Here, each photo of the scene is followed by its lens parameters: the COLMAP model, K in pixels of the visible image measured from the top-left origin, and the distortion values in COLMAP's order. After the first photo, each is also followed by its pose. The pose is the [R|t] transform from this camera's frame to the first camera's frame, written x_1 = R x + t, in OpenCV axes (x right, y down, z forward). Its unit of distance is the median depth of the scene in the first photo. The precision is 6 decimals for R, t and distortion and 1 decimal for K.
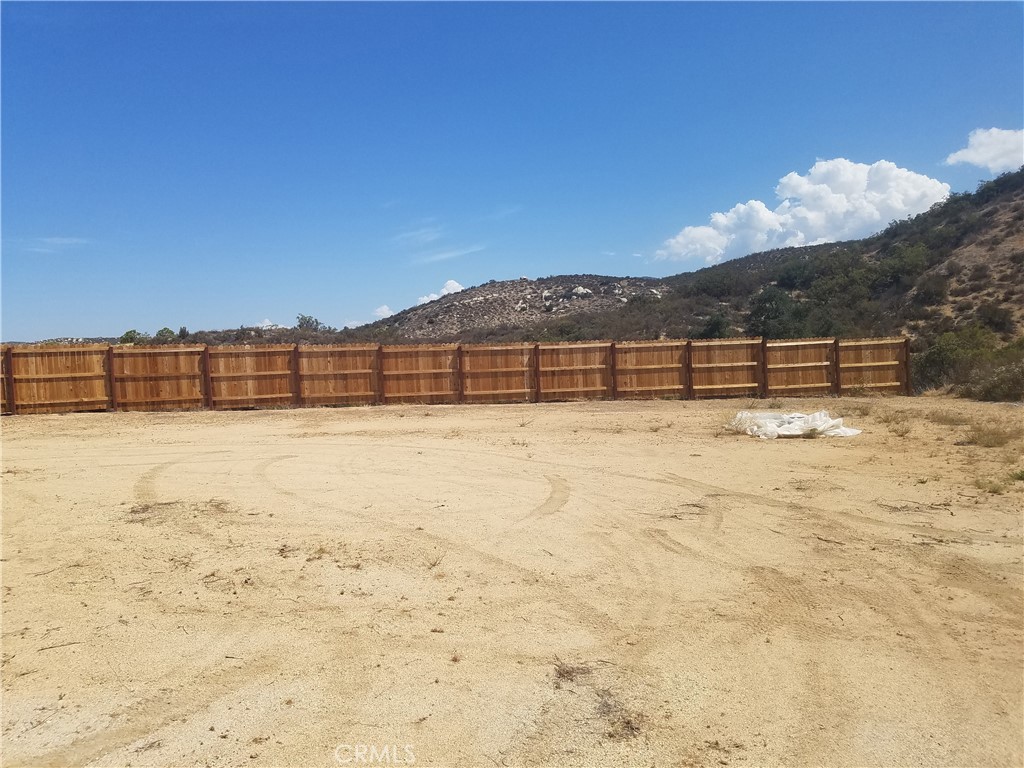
lens RADIAL K [[717.9, 0, 512.0], [0, 717.9, 384.0], [0, 0, 1]] dist [0.002735, -0.089640]
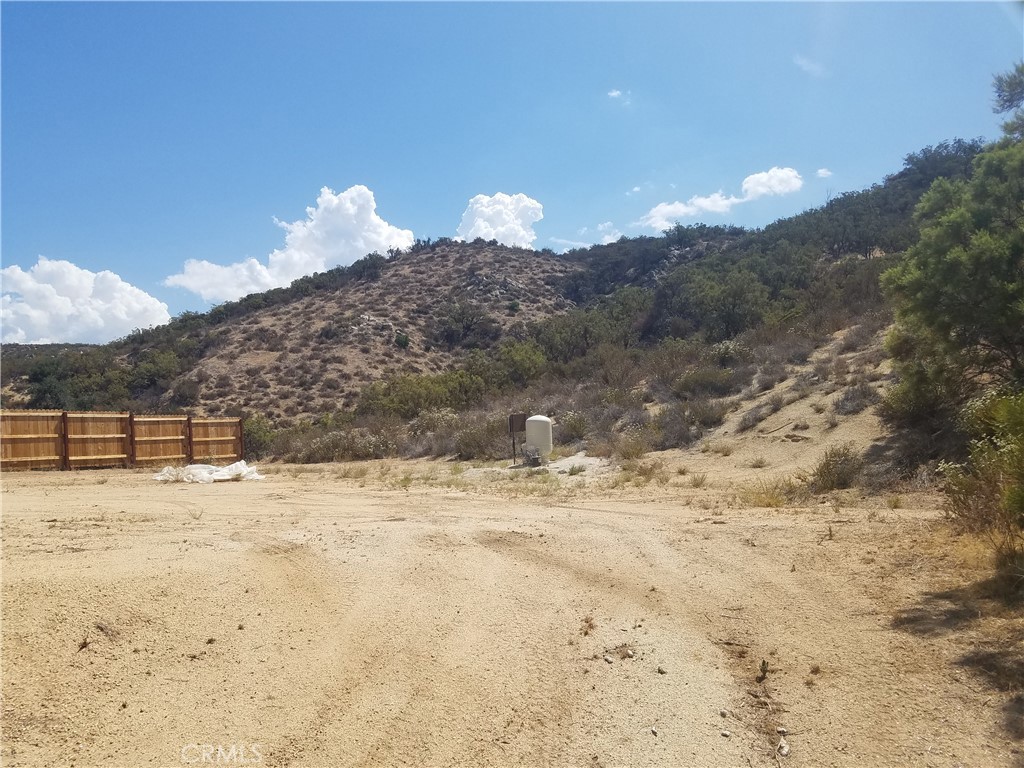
lens RADIAL K [[717.9, 0, 512.0], [0, 717.9, 384.0], [0, 0, 1]] dist [0.002735, -0.089640]
pose [[0.521724, 0.075646, 0.849754, -0.097510], [0.057653, 0.990658, -0.123586, 0.021605], [-0.851164, 0.113469, 0.512488, -0.015433]]
